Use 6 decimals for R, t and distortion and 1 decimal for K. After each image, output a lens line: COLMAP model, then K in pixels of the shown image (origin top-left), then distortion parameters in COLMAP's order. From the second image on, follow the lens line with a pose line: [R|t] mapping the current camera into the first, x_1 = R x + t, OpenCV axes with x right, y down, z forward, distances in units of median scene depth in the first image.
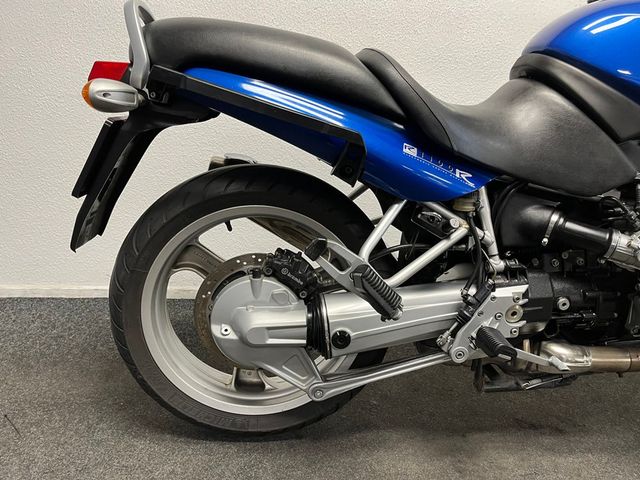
lens RADIAL K [[479.2, 0, 320.0], [0, 479.2, 240.0], [0, 0, 1]] dist [0.024263, -0.008430]
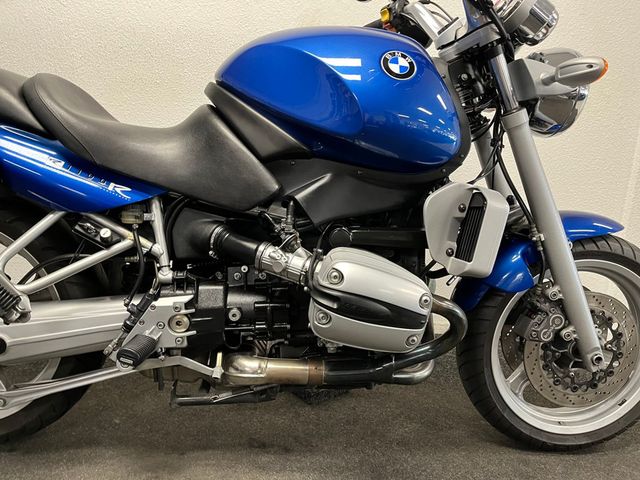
lens RADIAL K [[479.2, 0, 320.0], [0, 479.2, 240.0], [0, 0, 1]] dist [0.024263, -0.008430]
pose [[0.999668, 0.007923, -0.024524, 0.731240], [-0.010176, 0.995602, -0.093131, 0.068444], [0.023678, 0.093349, 0.995352, -0.033888]]
